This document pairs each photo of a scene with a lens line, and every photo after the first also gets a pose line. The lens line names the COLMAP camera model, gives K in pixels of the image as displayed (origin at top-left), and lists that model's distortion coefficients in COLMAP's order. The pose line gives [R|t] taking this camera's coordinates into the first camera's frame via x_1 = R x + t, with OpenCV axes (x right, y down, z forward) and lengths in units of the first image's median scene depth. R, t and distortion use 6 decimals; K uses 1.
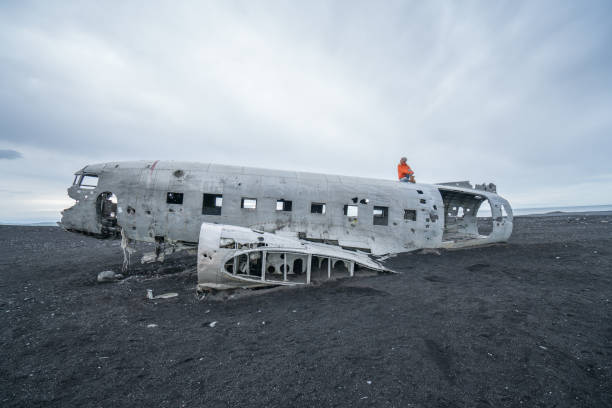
lens RADIAL K [[287.6, 0, 306.0], [0, 287.6, 204.0], [0, 0, 1]] dist [-0.057395, 0.000174]
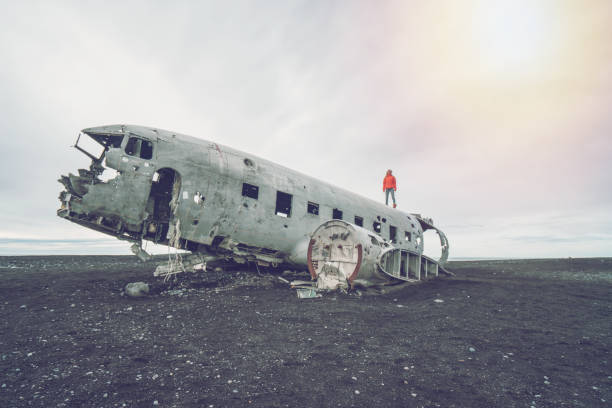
lens RADIAL K [[341.2, 0, 306.0], [0, 341.2, 204.0], [0, 0, 1]] dist [-0.028848, 0.000356]
pose [[0.837720, 0.124474, 0.531724, -0.831656], [-0.059798, 0.988730, -0.137246, 0.141039], [-0.542816, 0.083177, 0.835723, 0.081574]]
